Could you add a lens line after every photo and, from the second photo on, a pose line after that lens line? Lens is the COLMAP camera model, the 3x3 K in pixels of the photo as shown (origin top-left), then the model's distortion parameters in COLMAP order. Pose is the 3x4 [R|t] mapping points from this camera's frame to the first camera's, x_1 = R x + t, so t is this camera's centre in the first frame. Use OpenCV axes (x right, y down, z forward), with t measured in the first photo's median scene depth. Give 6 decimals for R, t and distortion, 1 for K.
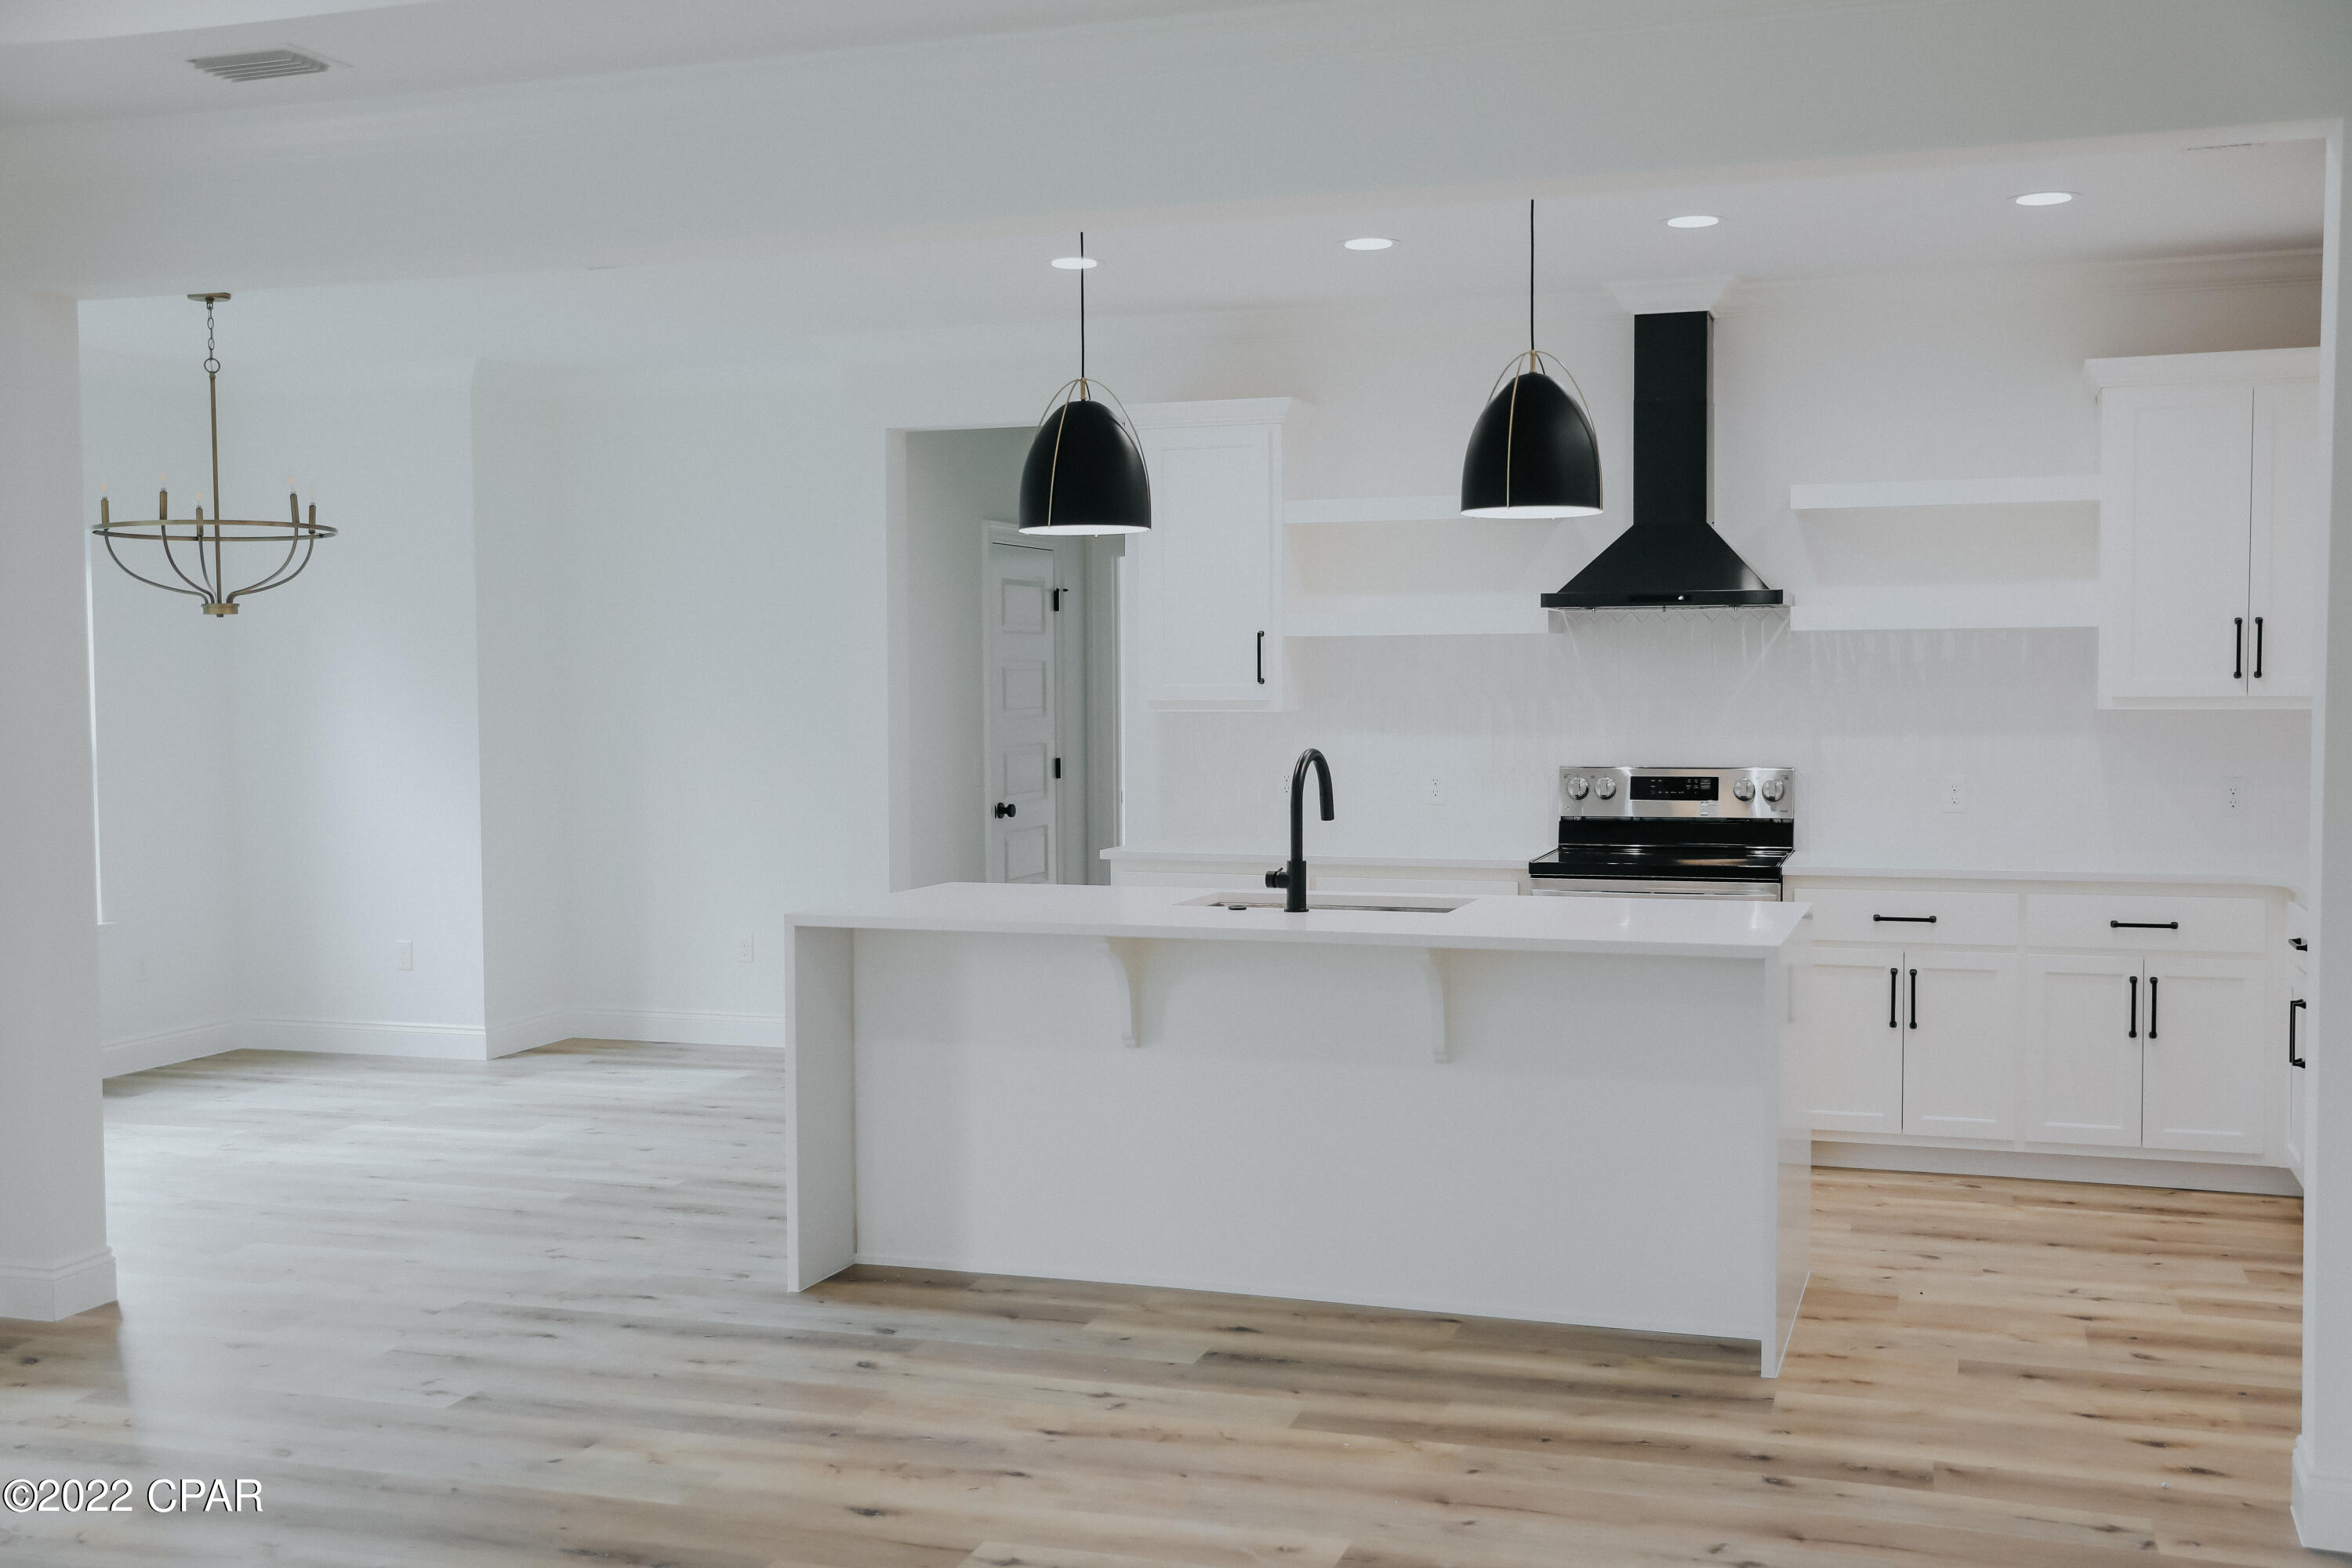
lens RADIAL K [[2312.4, 0, 1200.1], [0, 2312.4, 787.2], [0, 0, 1]] dist [0.007441, 0.015774]
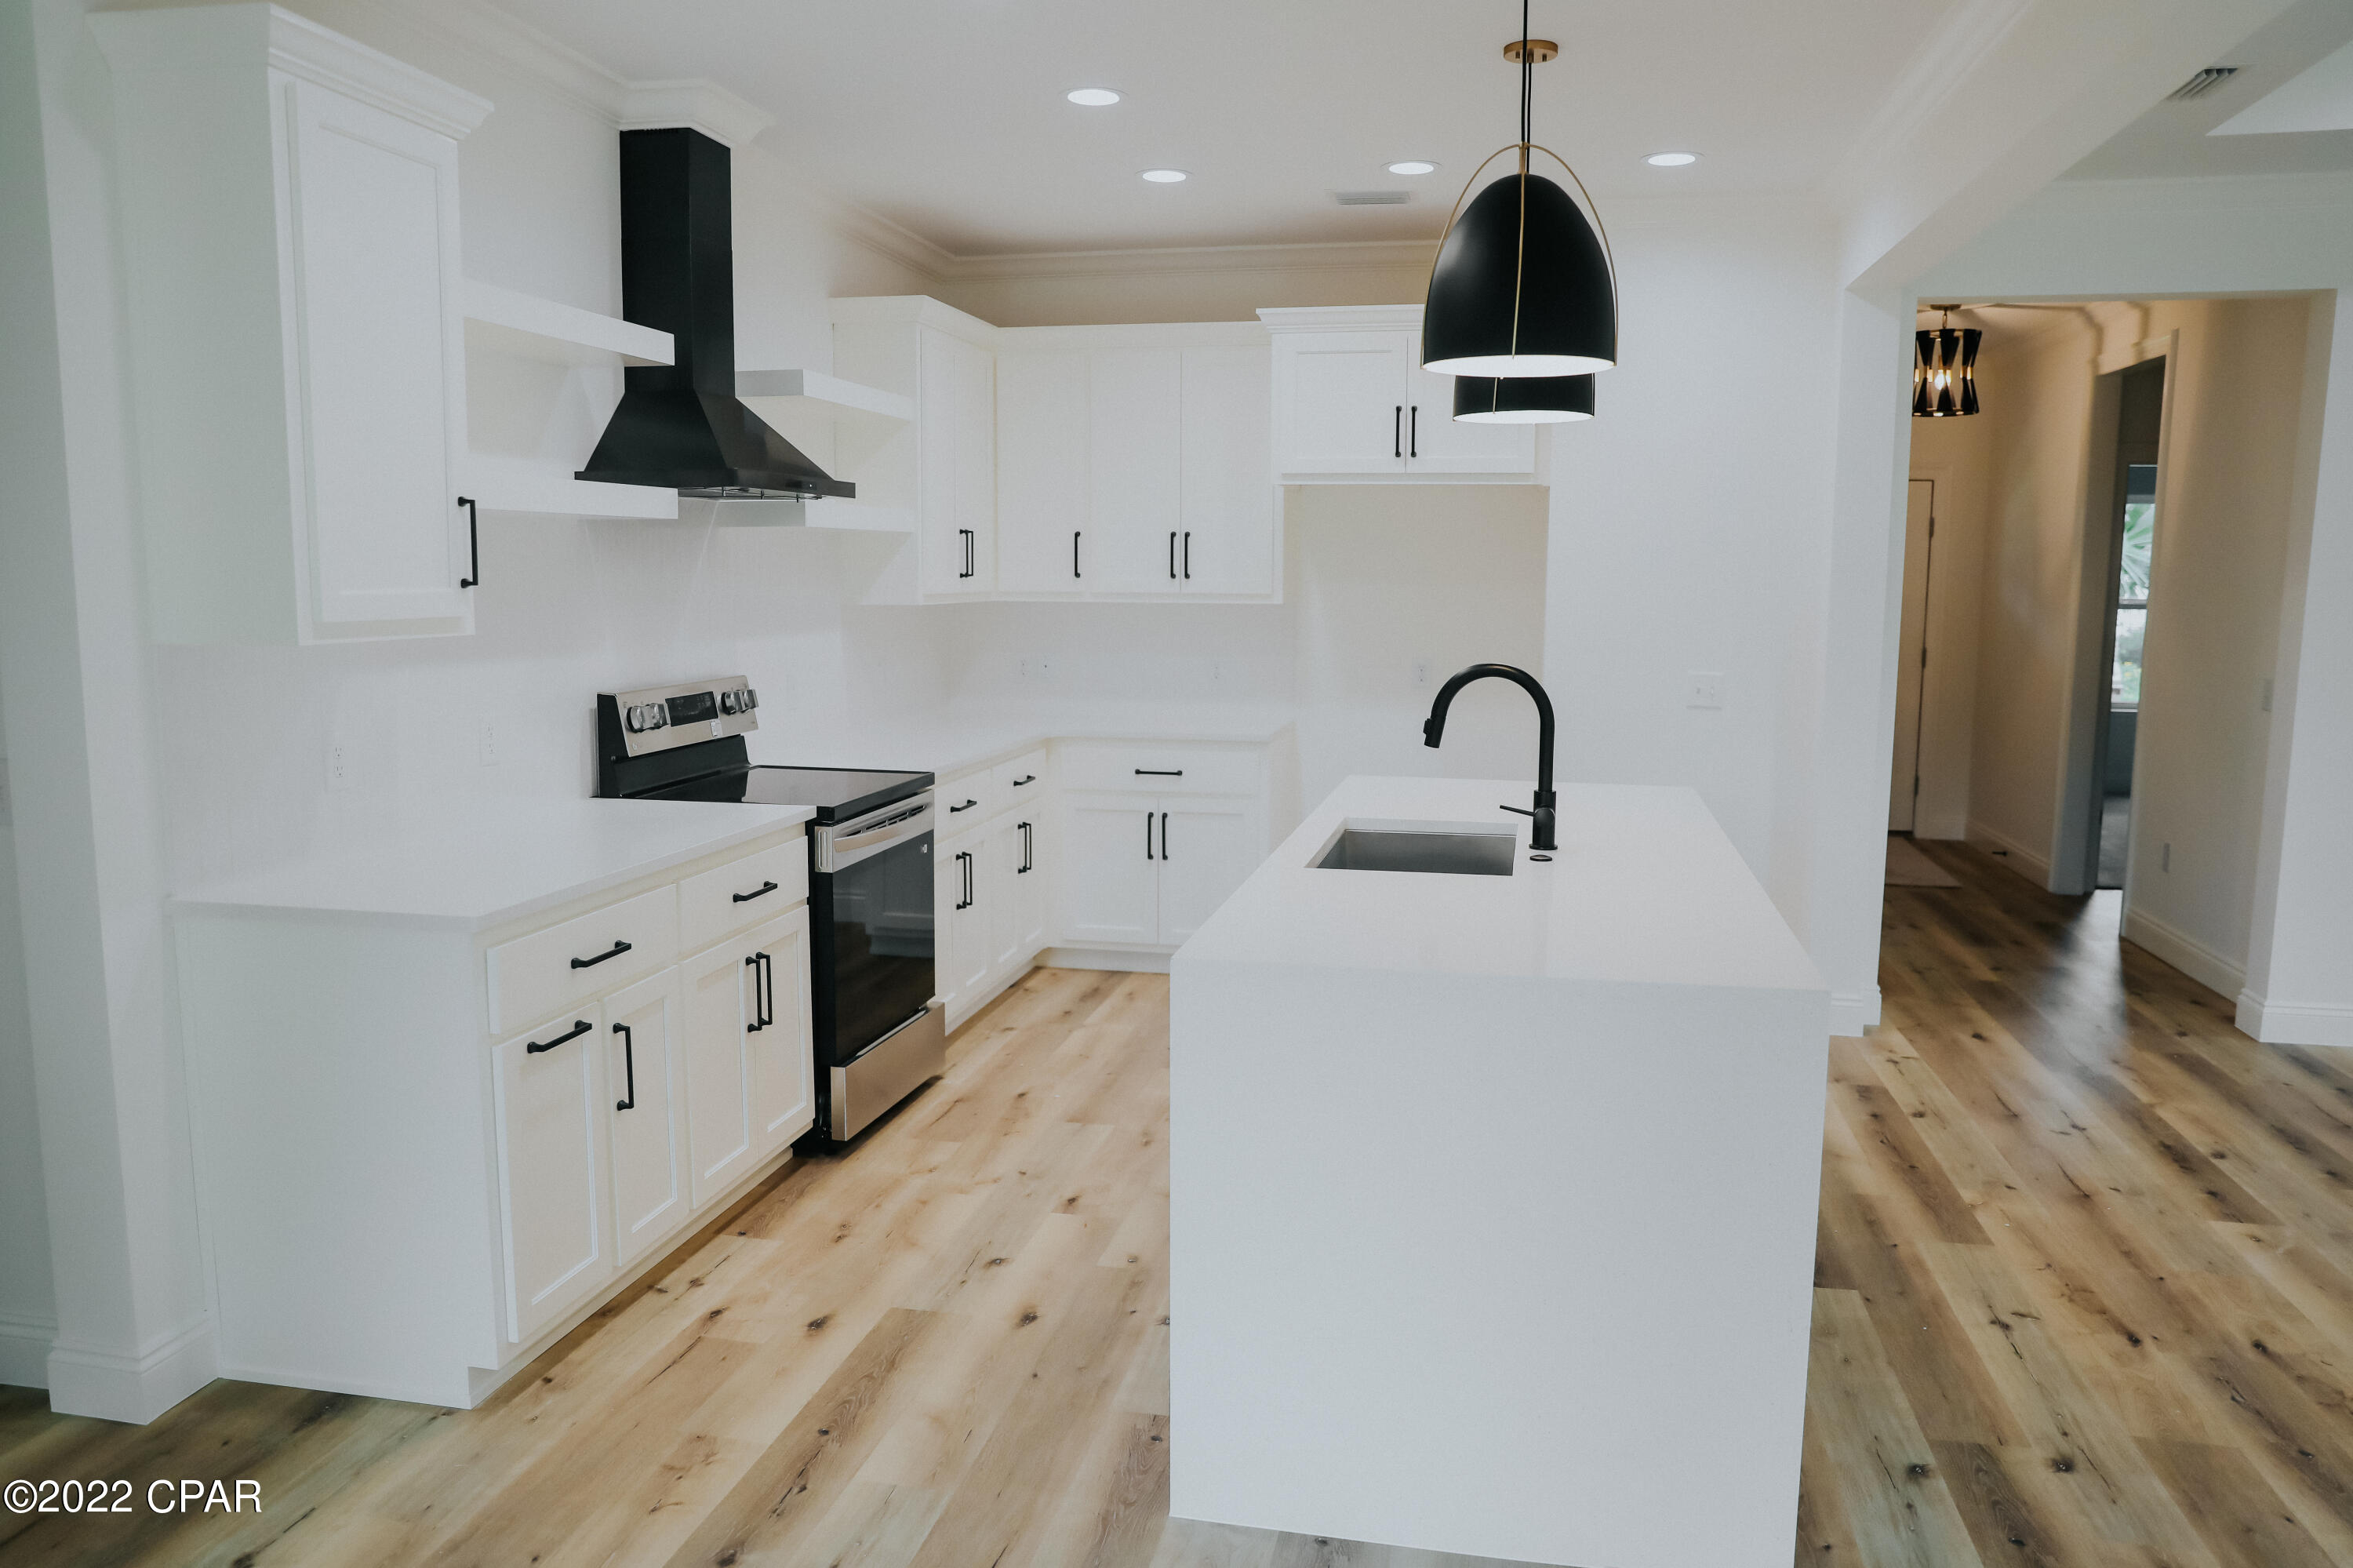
lens RADIAL K [[1678.6, 0, 1176.5], [0, 1678.6, 784.0], [0, 0, 1]] dist [-0.085801, 0.066115]
pose [[-0.105316, -0.122243, 0.986897, -0.568327], [0.040533, 0.991063, 0.127085, -0.057114], [-0.993612, 0.053386, -0.099419, 1.202741]]
